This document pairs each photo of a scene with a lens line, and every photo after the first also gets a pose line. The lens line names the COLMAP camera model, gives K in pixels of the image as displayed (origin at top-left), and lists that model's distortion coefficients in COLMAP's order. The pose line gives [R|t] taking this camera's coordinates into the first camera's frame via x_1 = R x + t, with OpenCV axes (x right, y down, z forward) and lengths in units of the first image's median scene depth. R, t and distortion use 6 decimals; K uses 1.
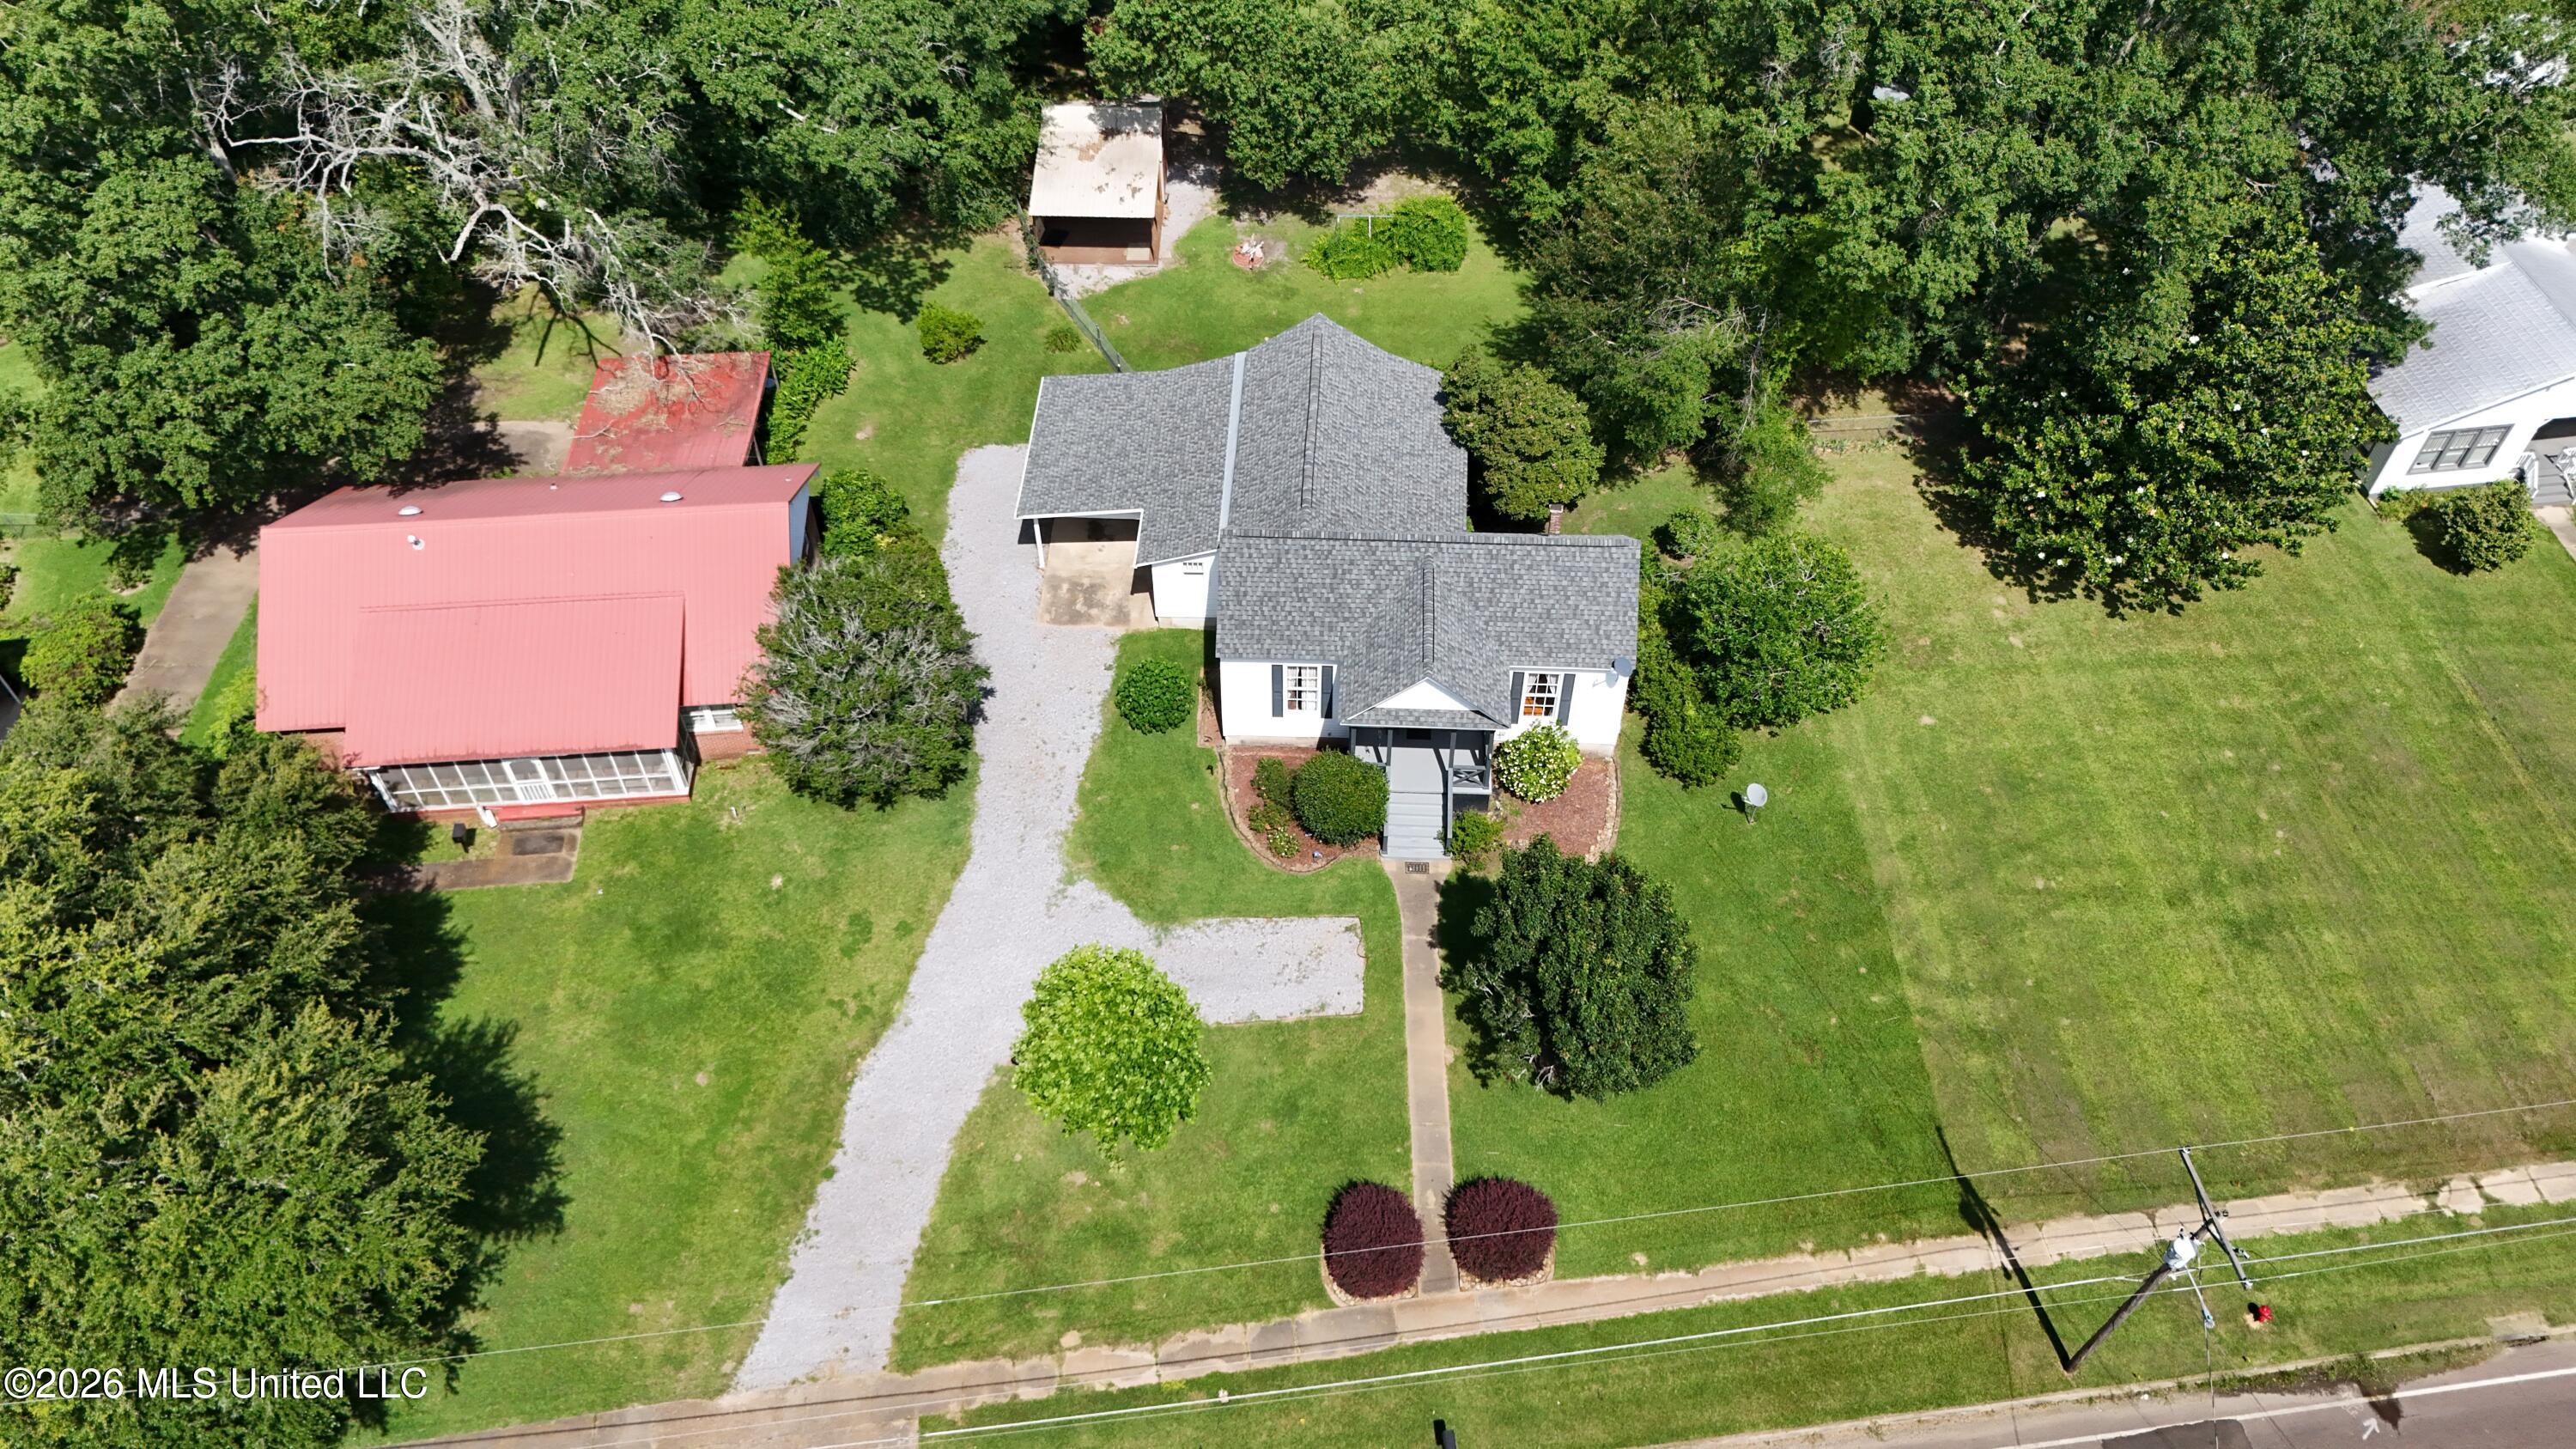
lens RADIAL K [[1901.8, 0, 1290.0], [0, 1901.8, 727.5], [0, 0, 1]] dist [0.043599, -0.031842]
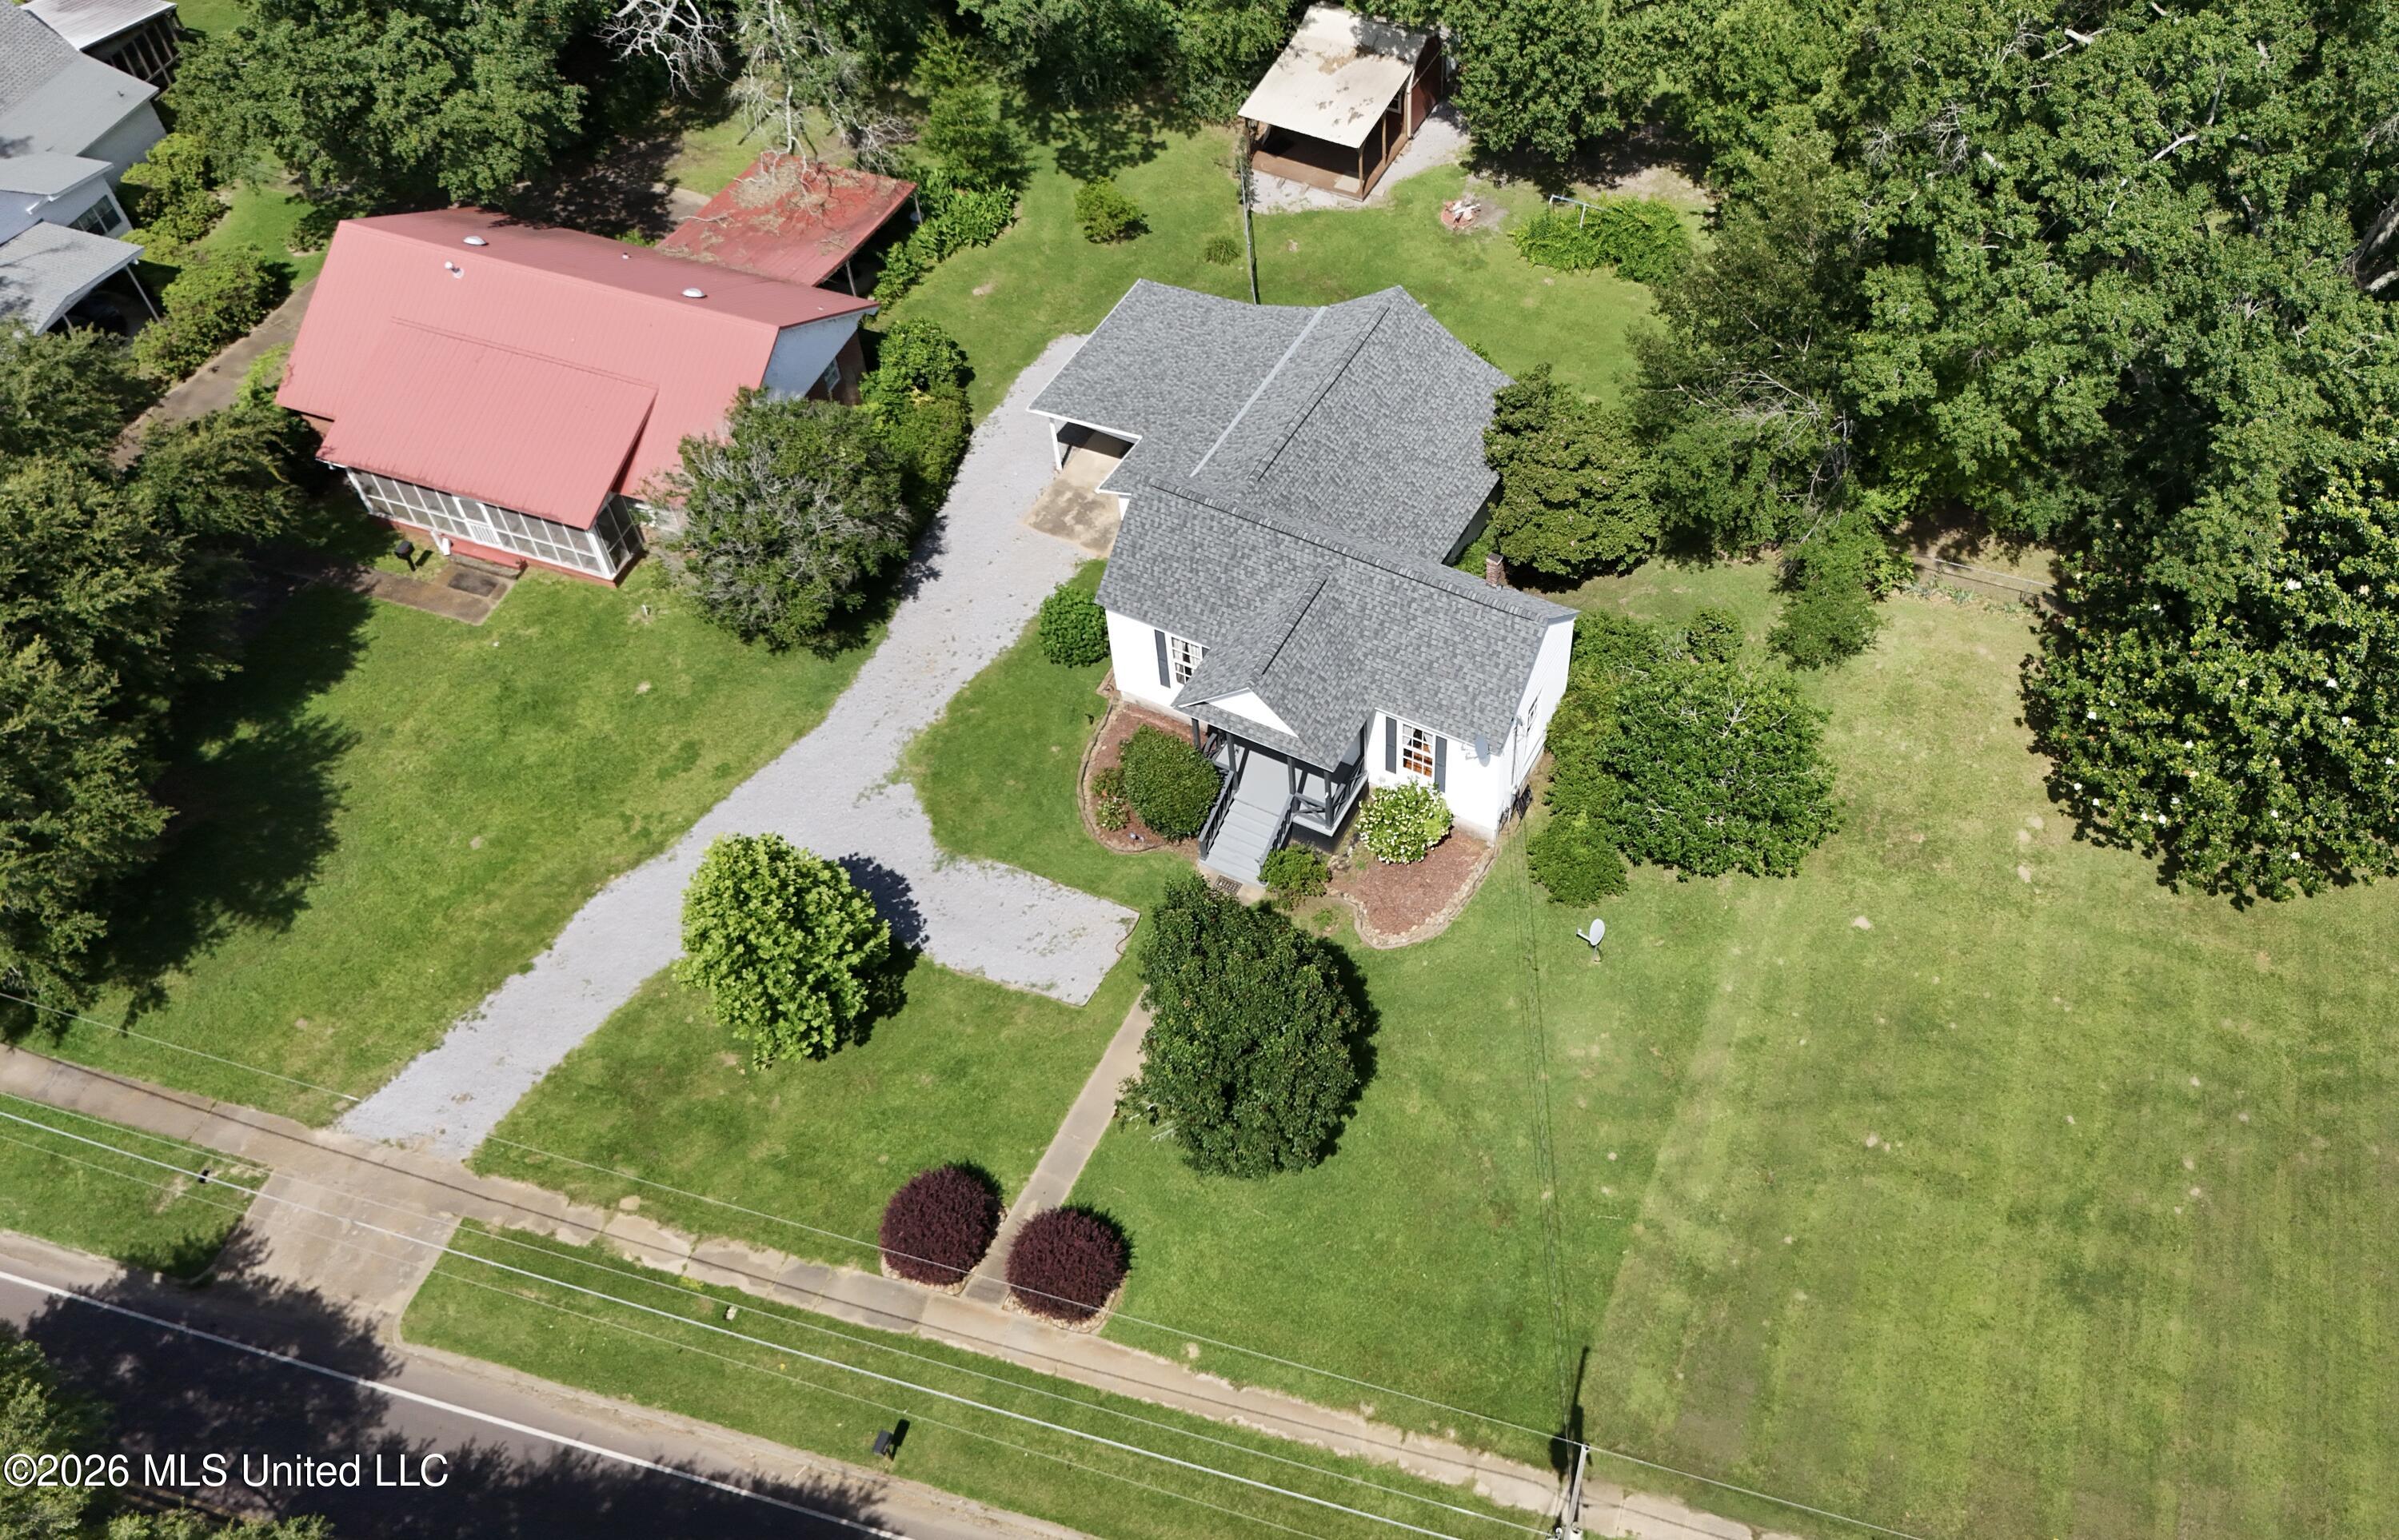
lens RADIAL K [[2026.1, 0, 1373.4], [0, 2026.1, 773.3], [0, 0, 1]] dist [0.035956, -0.017441]
pose [[0.916064, 0.315346, -0.247756, 0.359820], [-0.305295, 0.948971, 0.079045, -0.077801], [0.260040, 0.003228, 0.965592, 0.064916]]
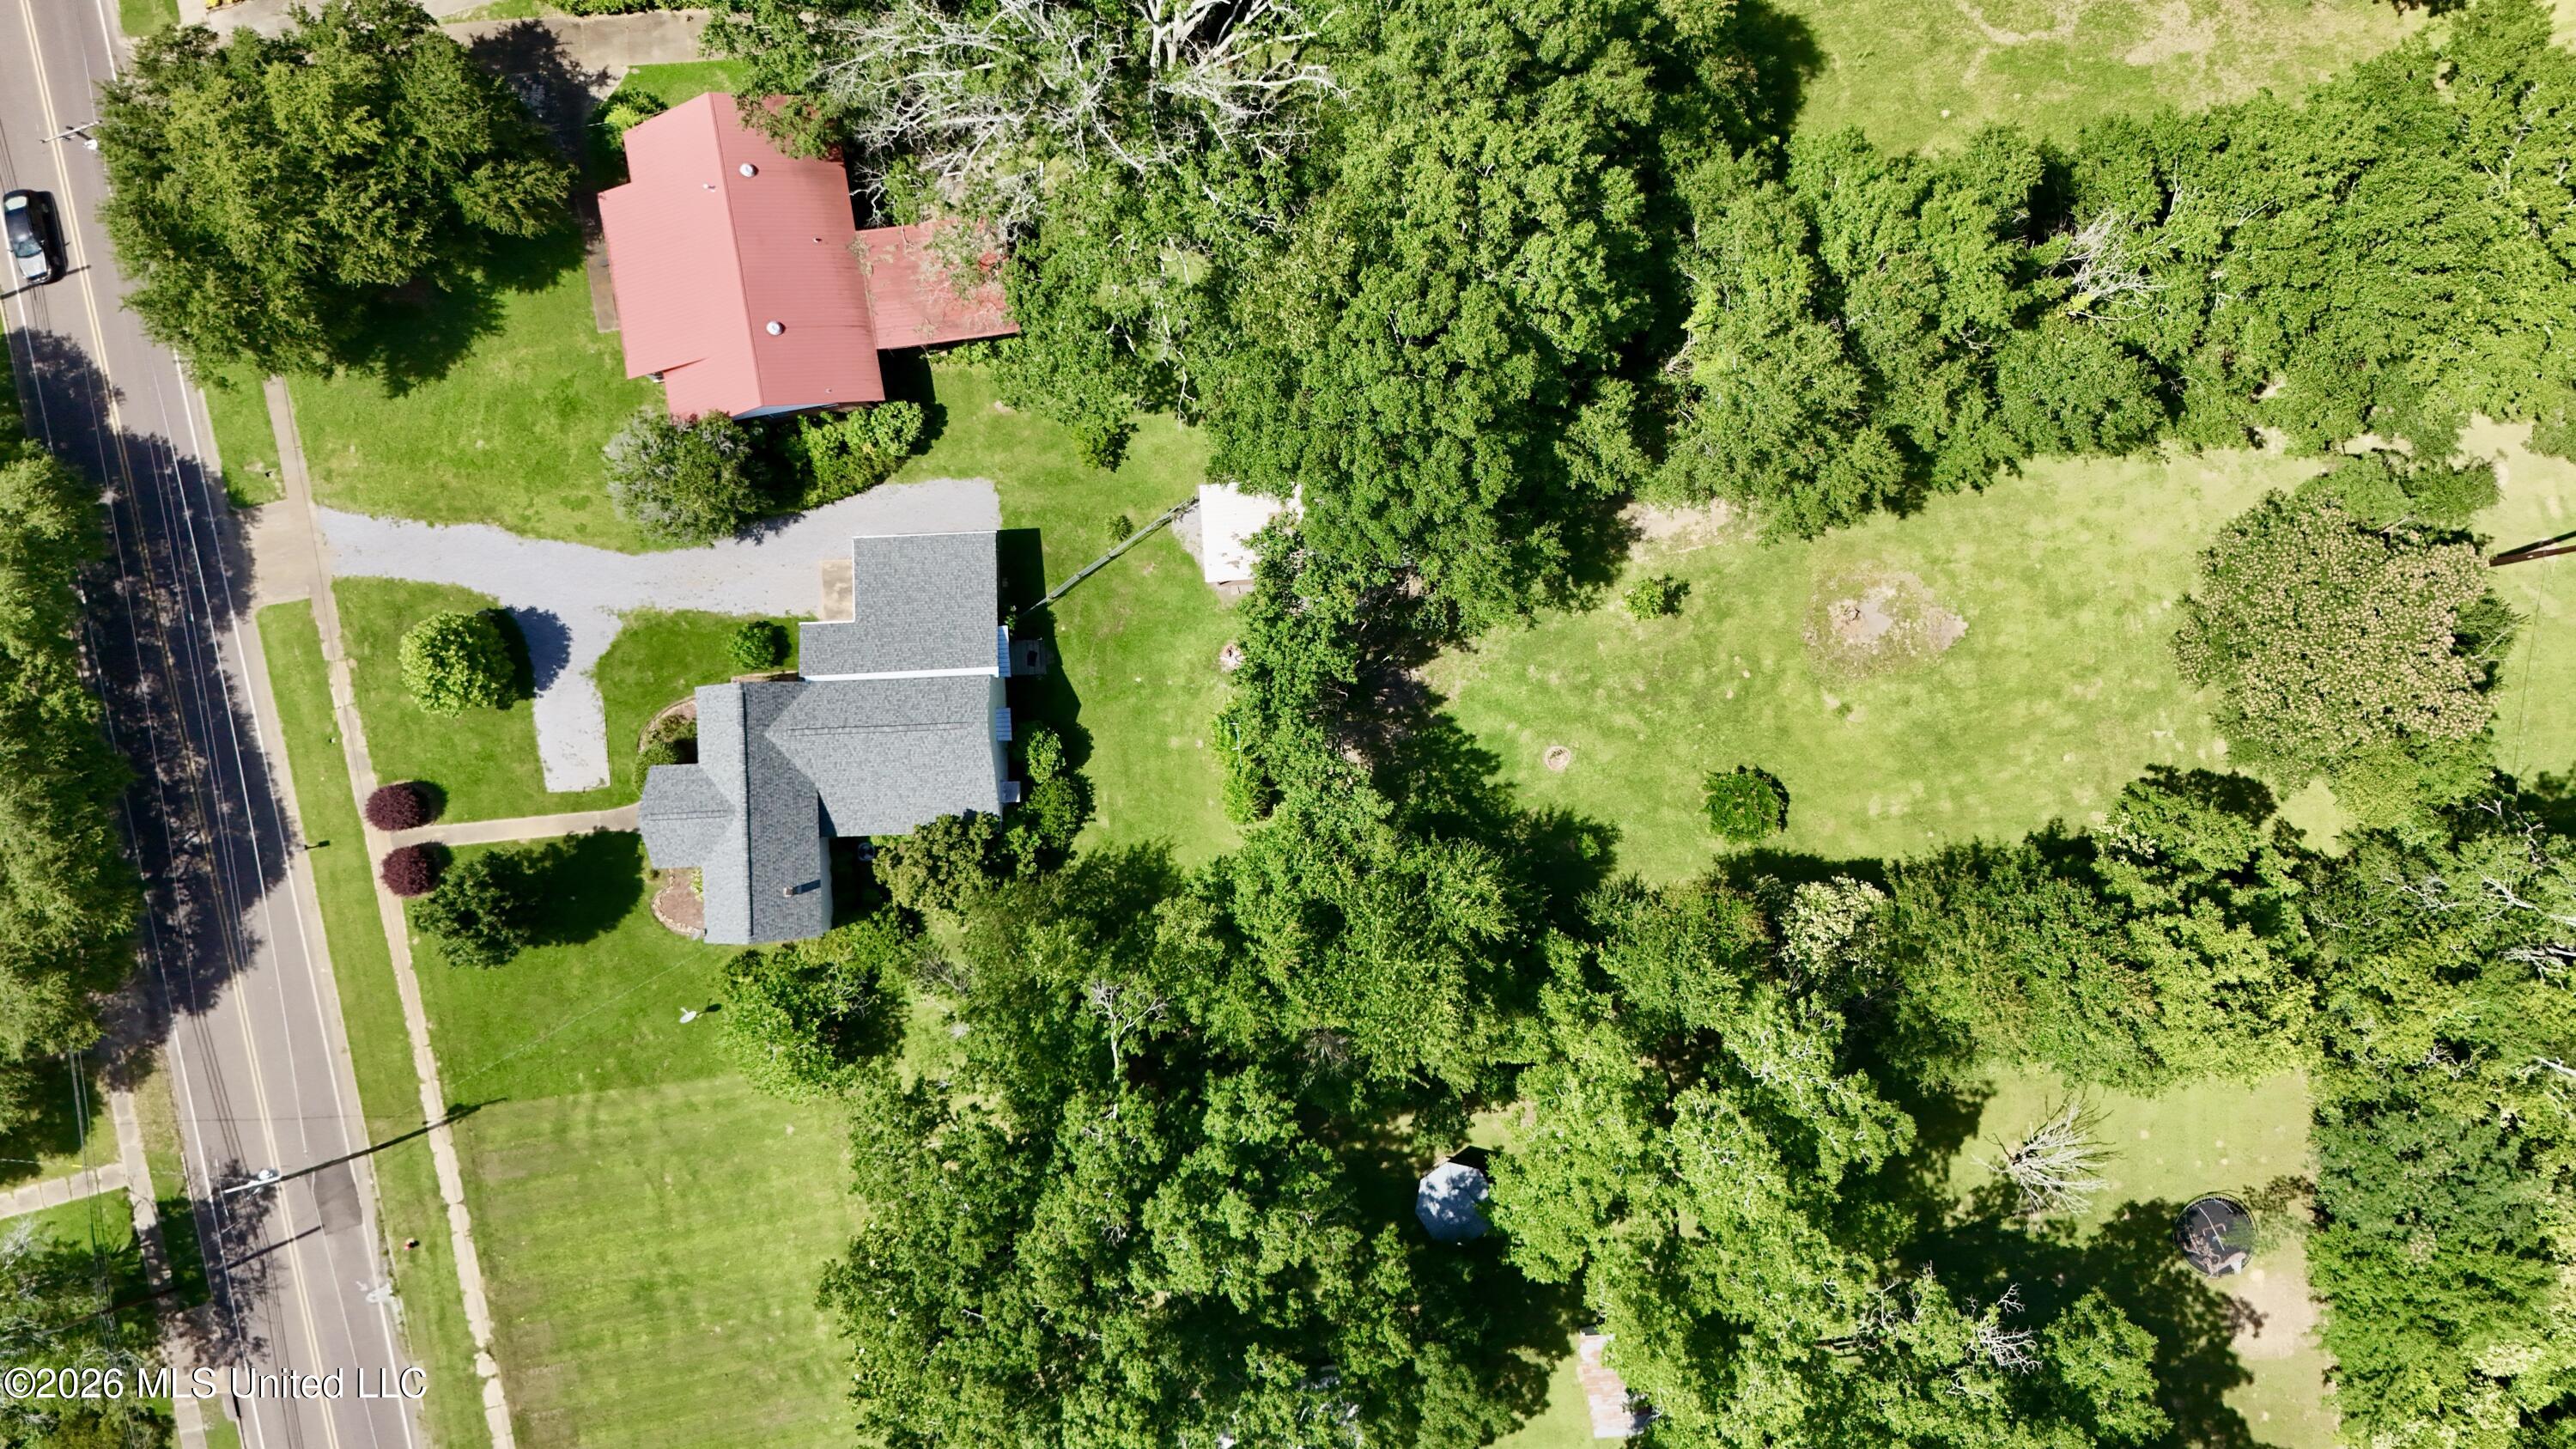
lens RADIAL K [[1901.8, 0, 1274.6], [0, 1901.8, 718.5], [0, 0, 1]] dist [0.043599, -0.031842]
pose [[0.091813, 0.995074, -0.037399, 0.094716], [-0.744715, 0.093549, 0.660794, -1.485680], [0.661037, -0.032818, 0.749635, 0.089378]]
